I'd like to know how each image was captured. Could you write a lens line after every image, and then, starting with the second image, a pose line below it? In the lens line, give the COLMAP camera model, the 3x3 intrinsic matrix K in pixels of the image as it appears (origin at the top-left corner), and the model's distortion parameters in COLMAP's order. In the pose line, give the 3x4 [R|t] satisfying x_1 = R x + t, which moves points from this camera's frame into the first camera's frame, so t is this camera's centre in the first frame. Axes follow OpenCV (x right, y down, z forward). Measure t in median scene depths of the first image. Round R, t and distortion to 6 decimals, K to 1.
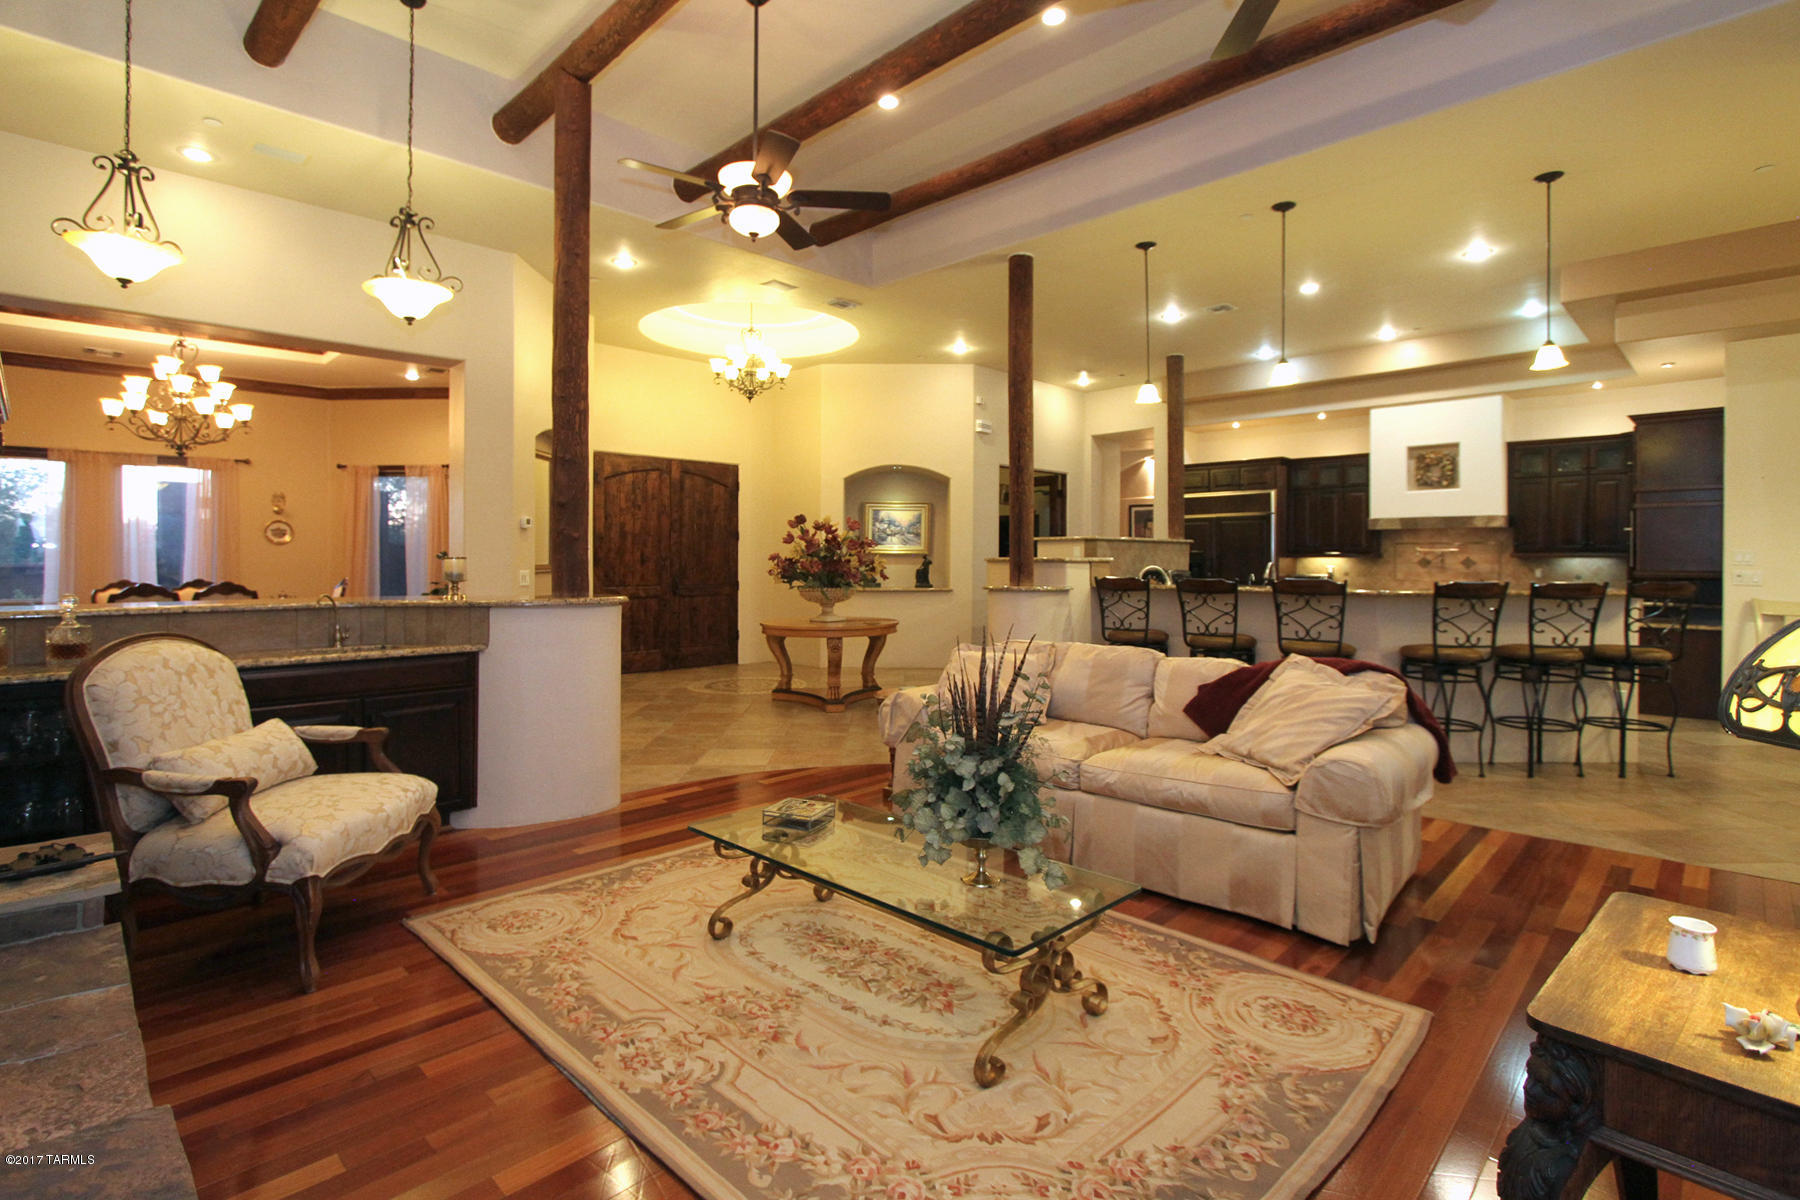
lens RADIAL K [[864.5, 0, 922.5], [0, 864.5, 559.1], [0, 0, 1]] dist [-0.017222, 0.000890]
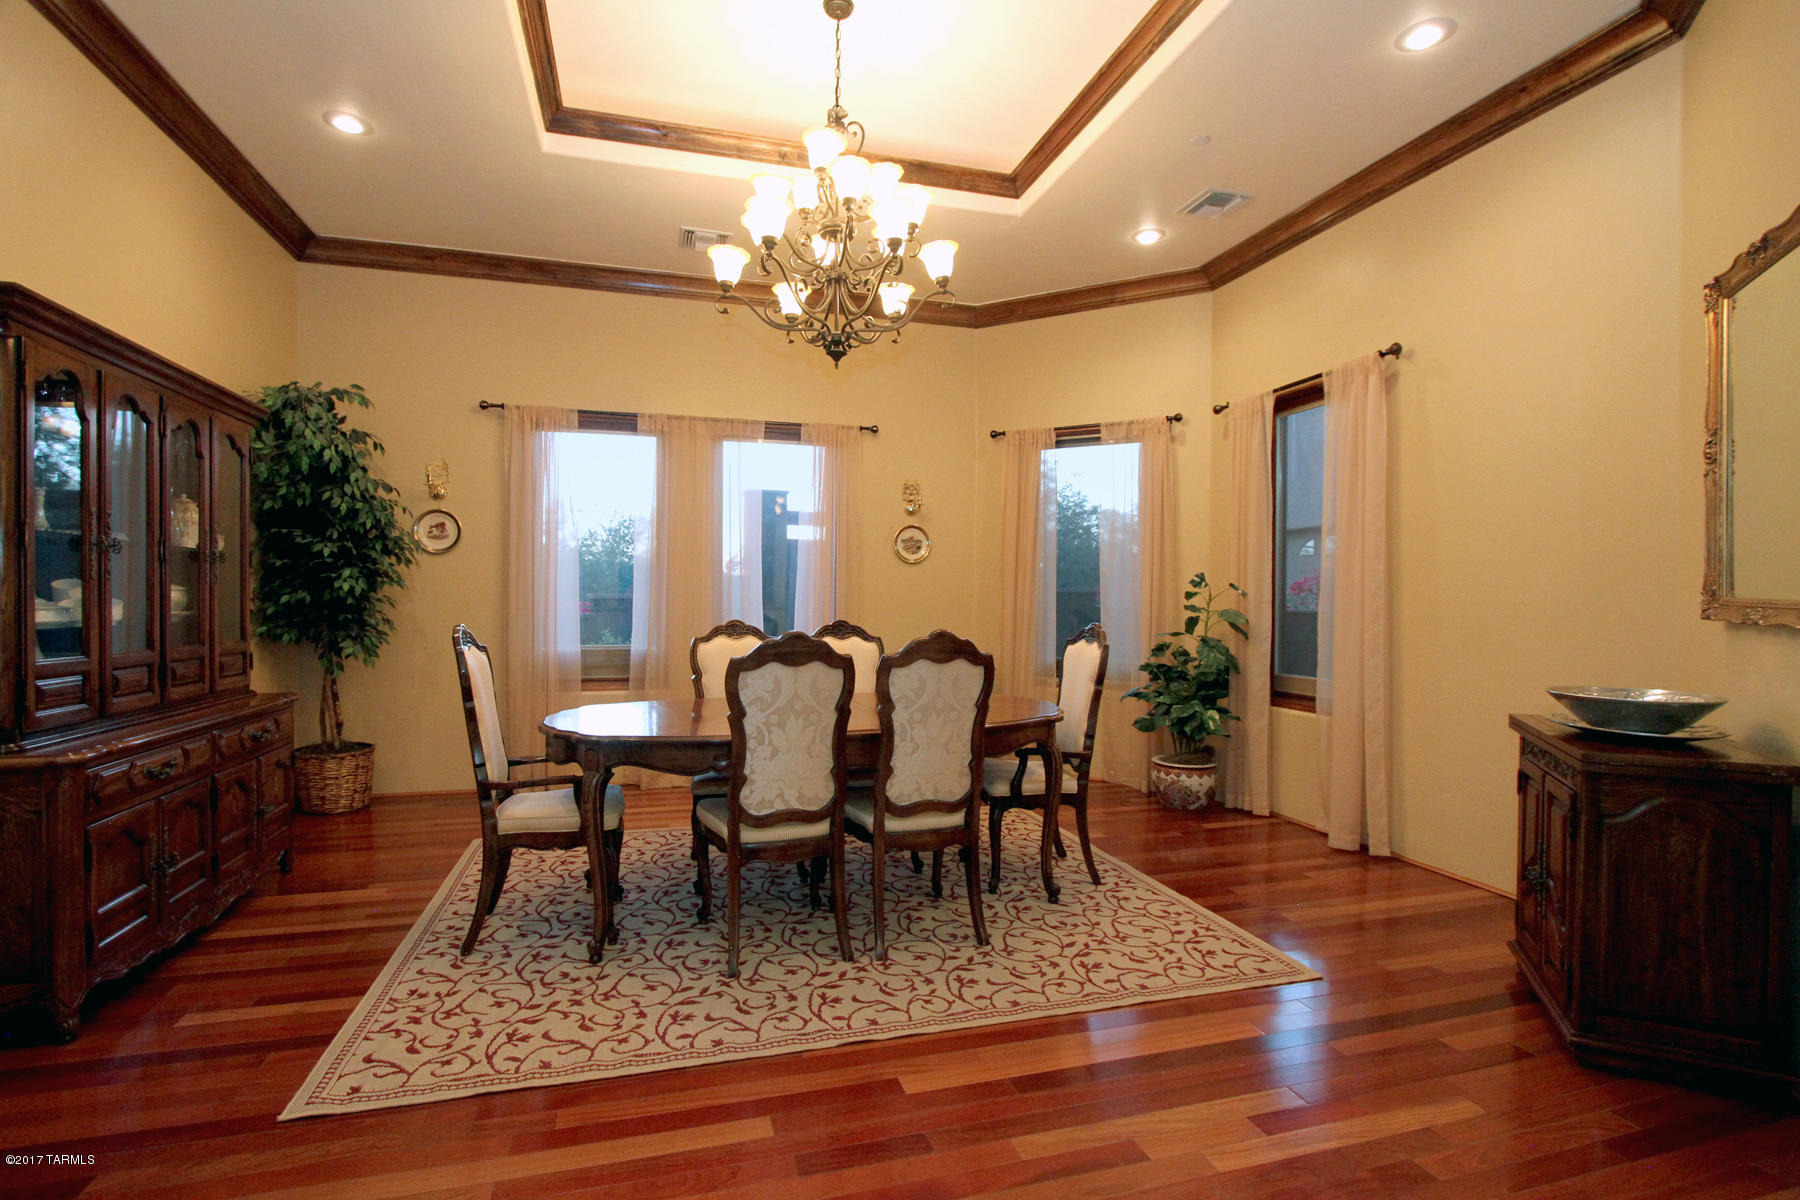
lens RADIAL K [[864.5, 0, 890.2], [0, 864.5, 598.5], [0, 0, 1]] dist [-0.017222, 0.000890]
pose [[0.861964, 0.006306, -0.506930, -1.032223], [-0.004985, 0.999980, 0.003964, 0.014466], [0.506945, -0.000890, 0.861978, 1.037413]]
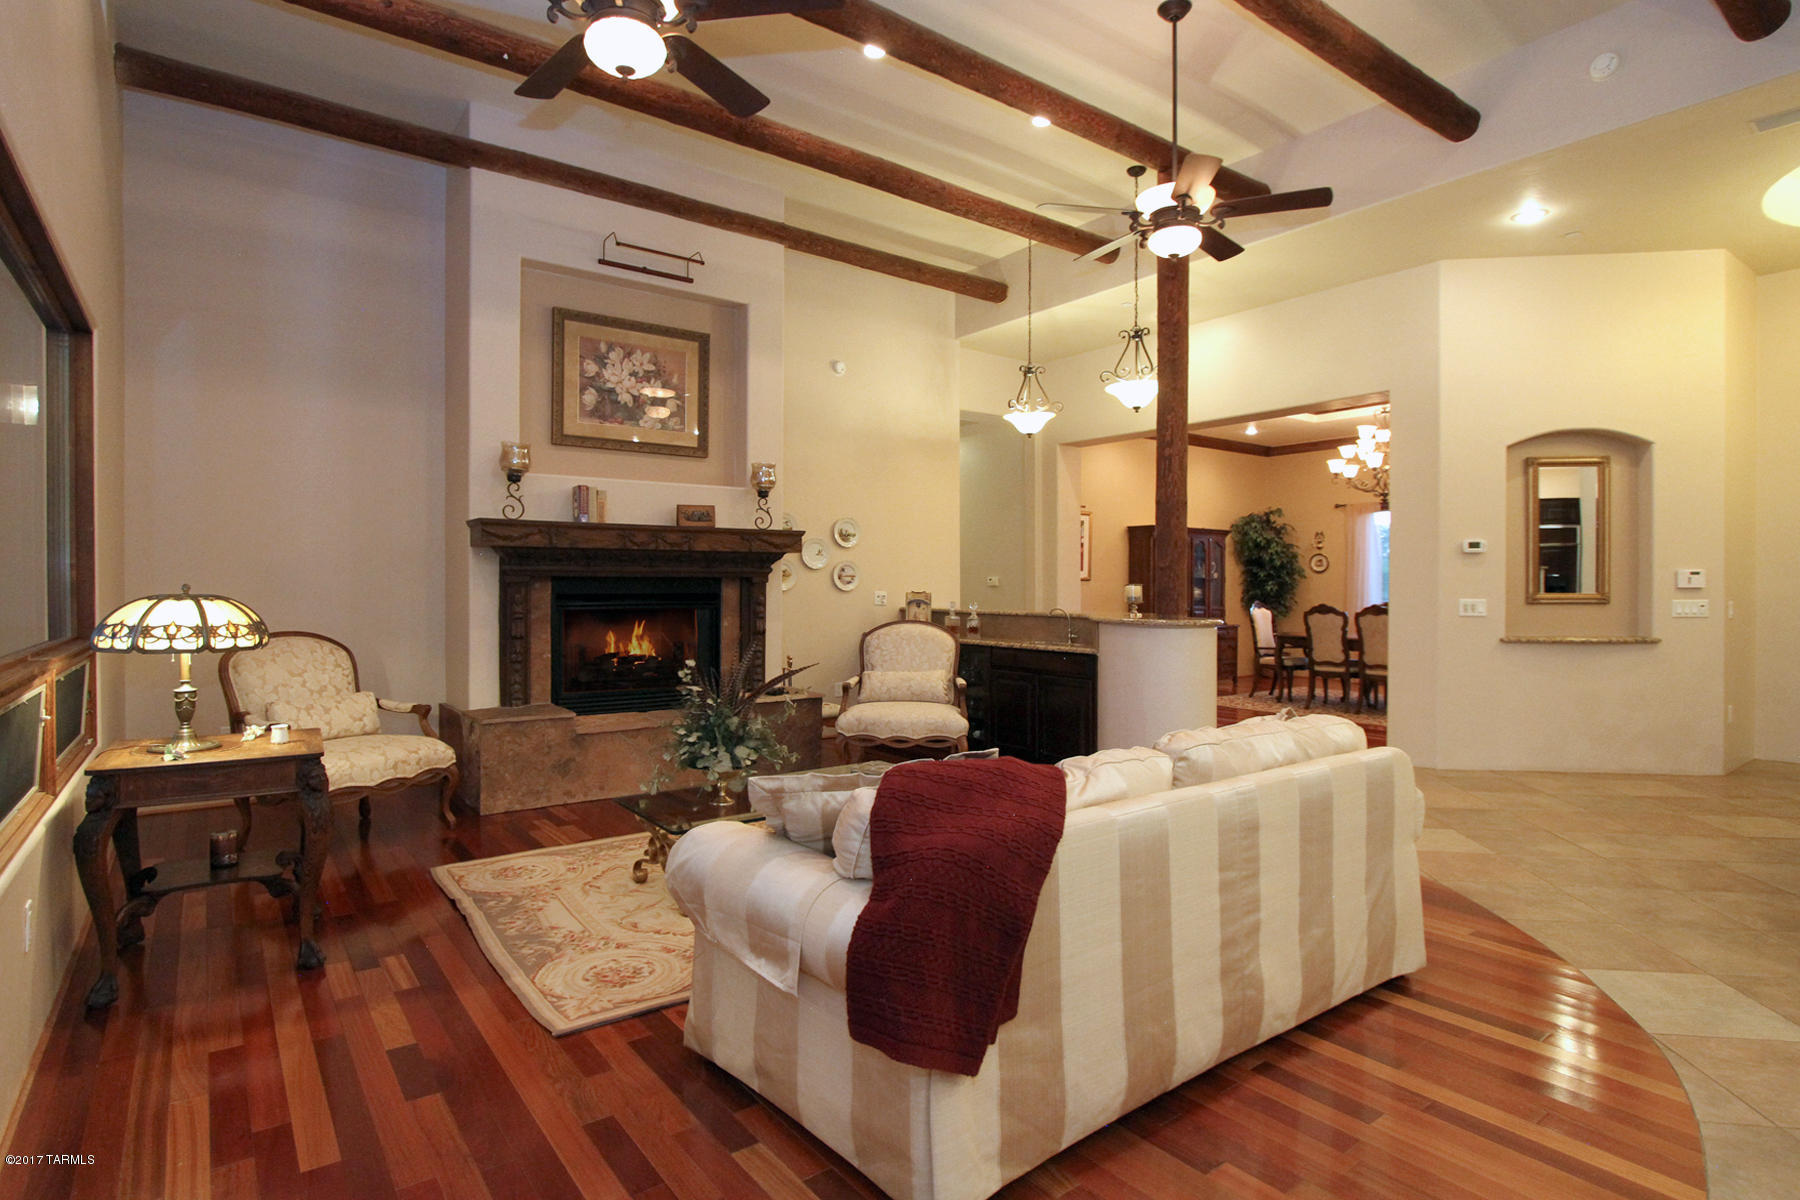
lens RADIAL K [[915.2, 0, 905.9], [0, 915.2, 591.5], [0, 0, 1]] dist [0.003350, 0.000171]
pose [[-0.153097, 0.005215, -0.988197, 0.920811], [0.000267, 0.999986, 0.005236, 0.000985], [0.988211, 0.000538, -0.153097, 0.906929]]
